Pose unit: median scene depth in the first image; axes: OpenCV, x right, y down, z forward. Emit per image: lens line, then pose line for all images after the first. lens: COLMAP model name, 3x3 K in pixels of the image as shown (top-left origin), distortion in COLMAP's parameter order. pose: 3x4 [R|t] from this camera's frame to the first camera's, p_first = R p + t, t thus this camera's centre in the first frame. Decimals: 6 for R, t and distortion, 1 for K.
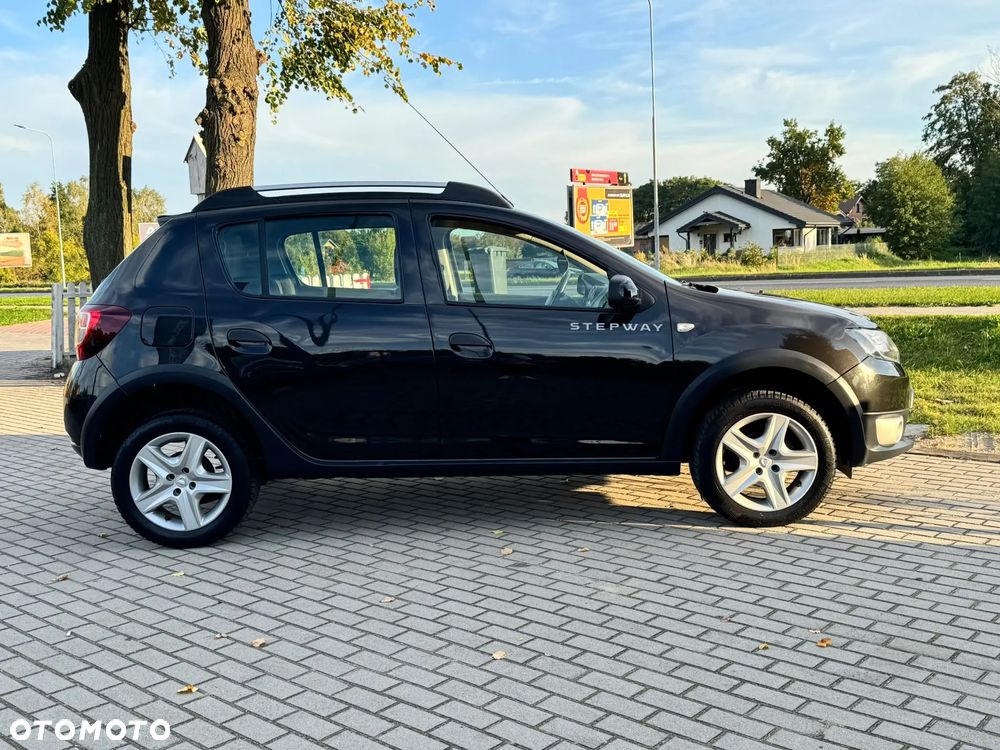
lens RADIAL K [[999.0, 0, 500.6], [0, 999.0, 373.5], [0, 0, 1]] dist [0.059588, 0.000000]
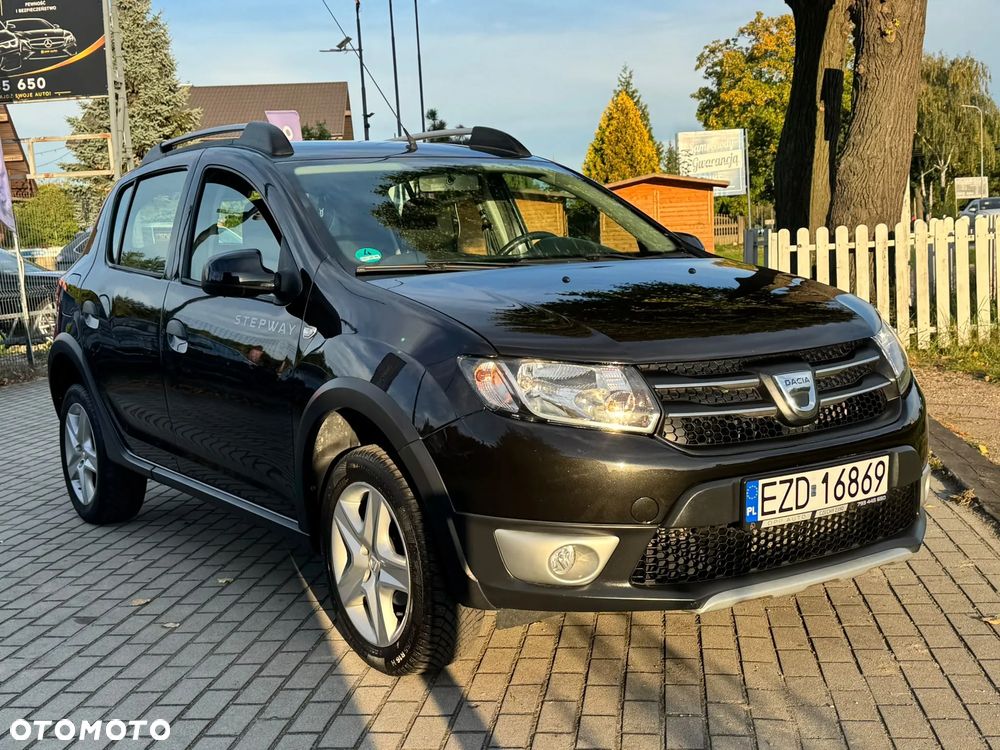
lens RADIAL K [[1244.4, 0, 499.7], [0, 1244.4, 375.2], [0, 0, 1]] dist [0.070297, 0.000000]
pose [[0.578858, 0.092836, -0.810127, 0.346724], [-0.058990, 0.995662, 0.071948, -0.032905], [0.813292, 0.006142, 0.581823, 0.234324]]
